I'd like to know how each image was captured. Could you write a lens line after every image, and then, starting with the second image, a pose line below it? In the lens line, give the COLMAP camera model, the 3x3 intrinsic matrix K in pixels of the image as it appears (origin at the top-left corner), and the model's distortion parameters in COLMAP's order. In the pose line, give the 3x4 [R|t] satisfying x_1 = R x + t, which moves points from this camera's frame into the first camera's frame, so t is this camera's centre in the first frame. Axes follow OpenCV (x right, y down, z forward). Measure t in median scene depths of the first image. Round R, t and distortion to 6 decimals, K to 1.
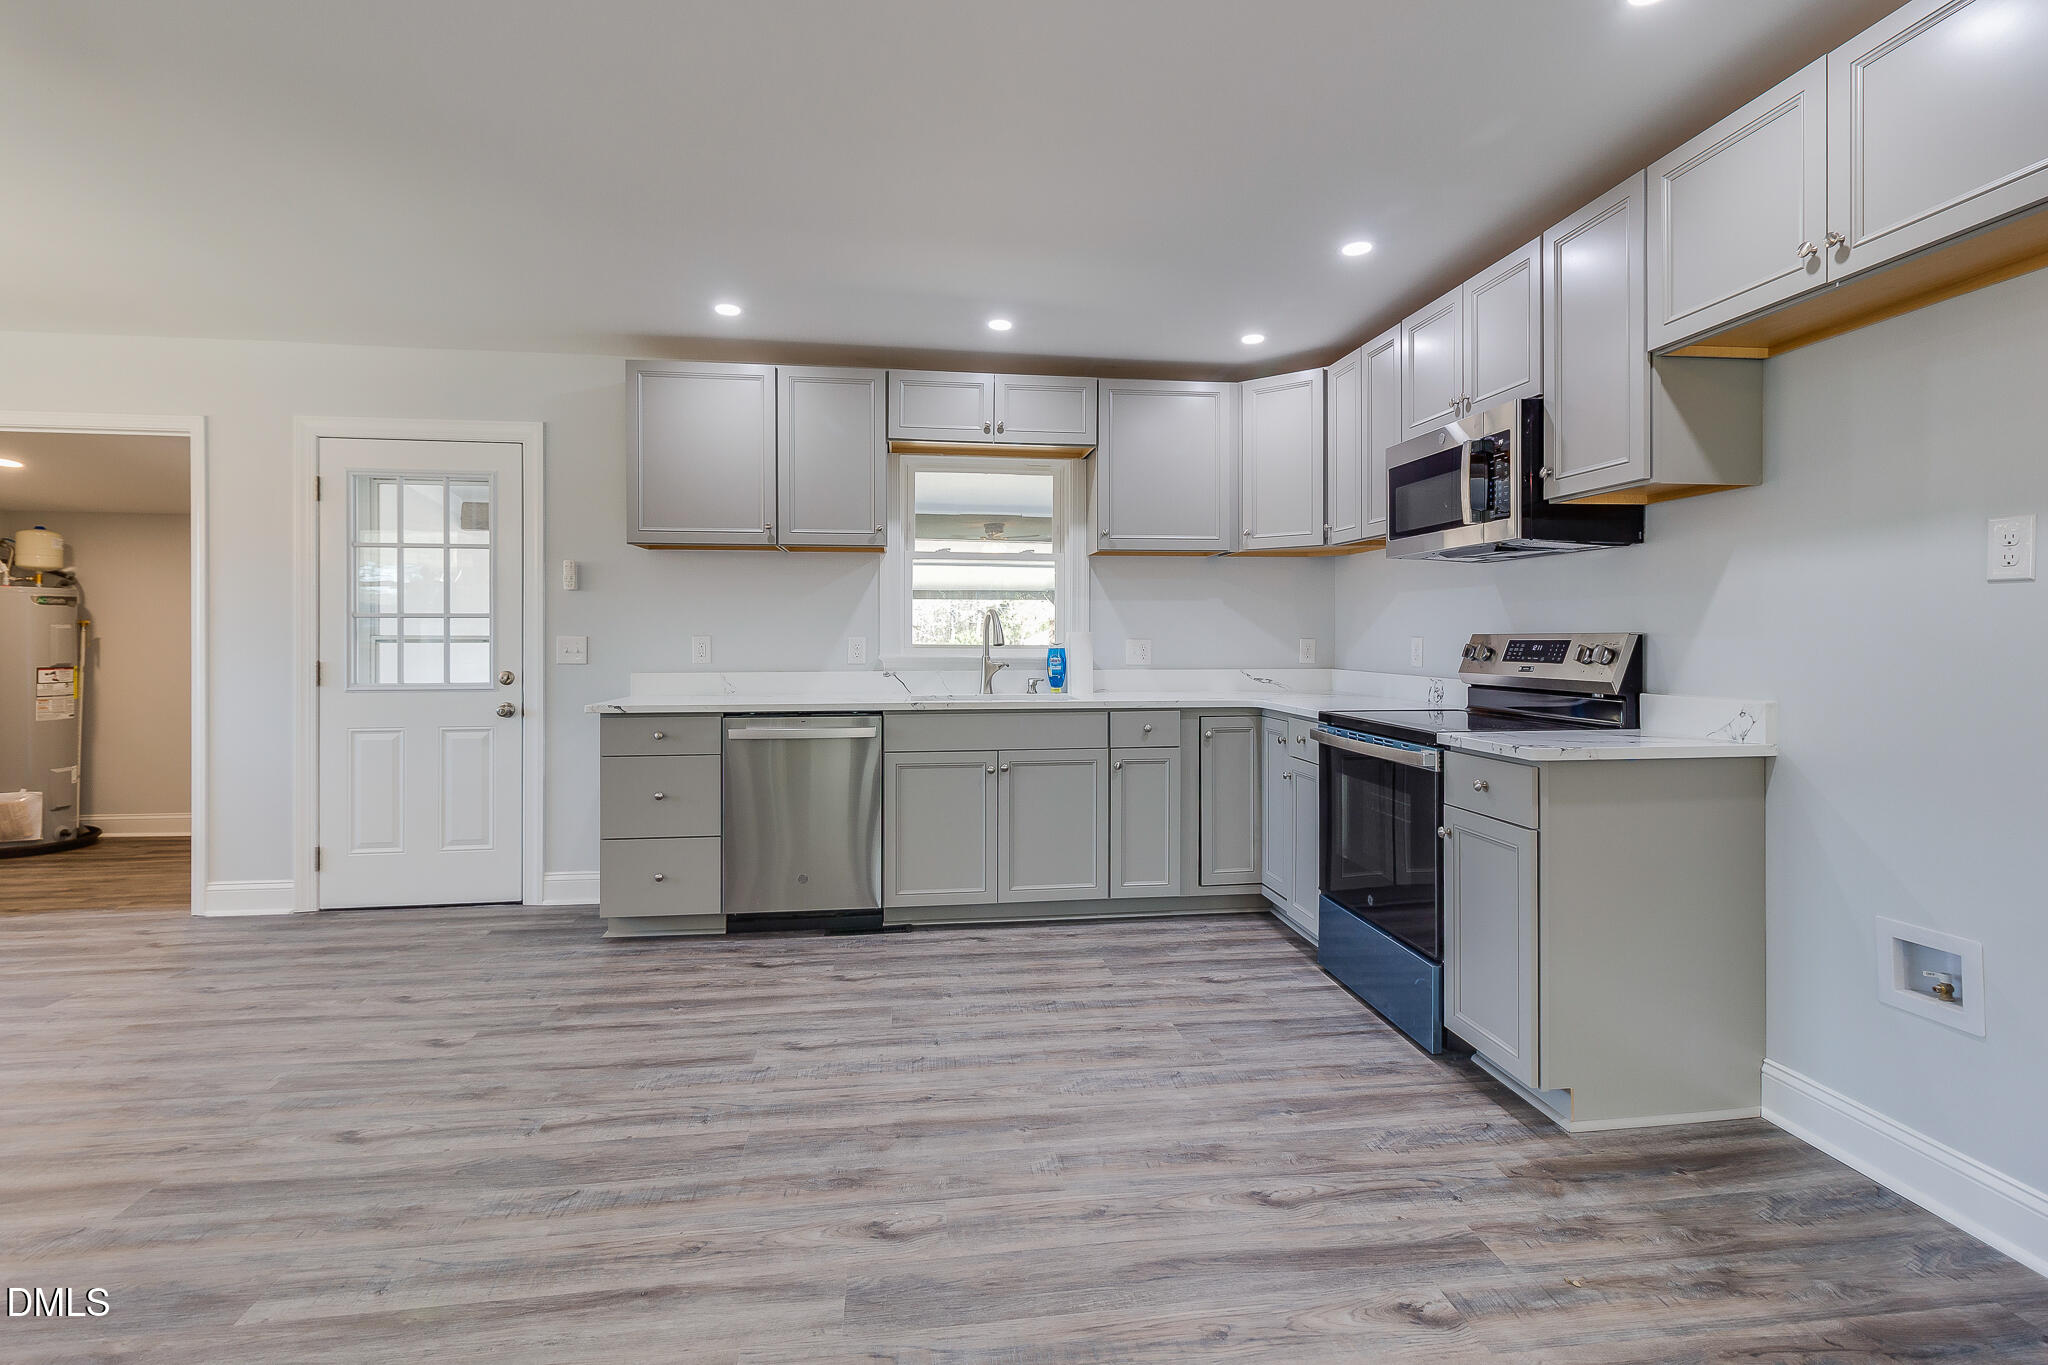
lens RADIAL K [[963.4, 0, 1032.1], [0, 963.4, 632.9], [0, 0, 1]] dist [0.002694, 0.000142]
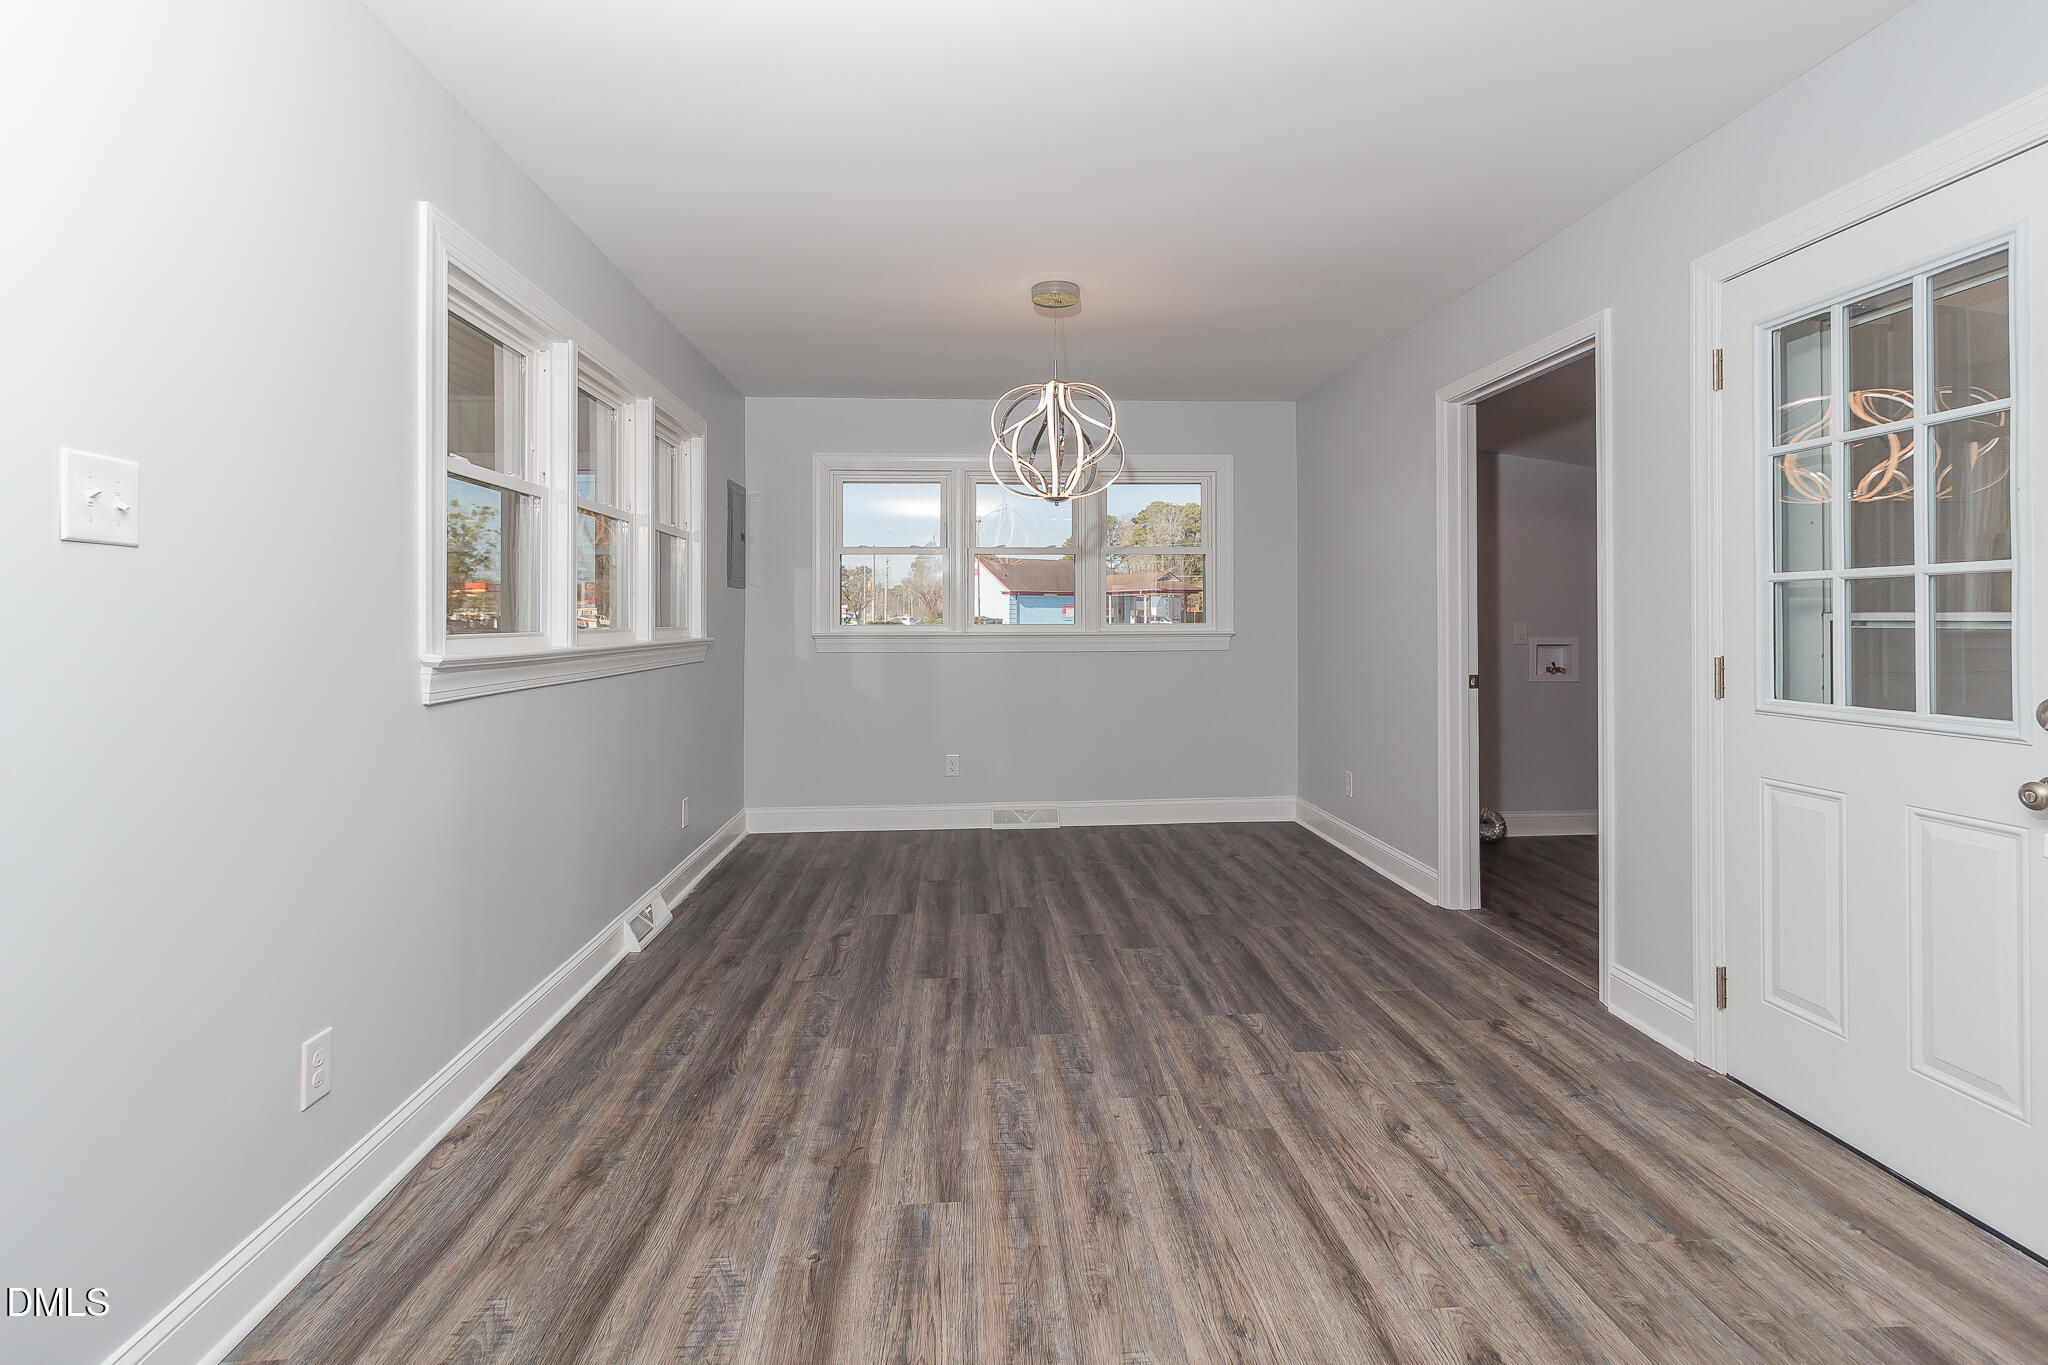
lens RADIAL K [[971.6, 0, 1018.4], [0, 971.6, 598.4], [0, 0, 1]] dist [-0.000547, 0.000233]
pose [[-0.067322, -0.015924, -0.997604, -0.124752], [0.007783, 0.999834, -0.016485, -0.000094], [0.997701, -0.008874, -0.067187, 0.714876]]
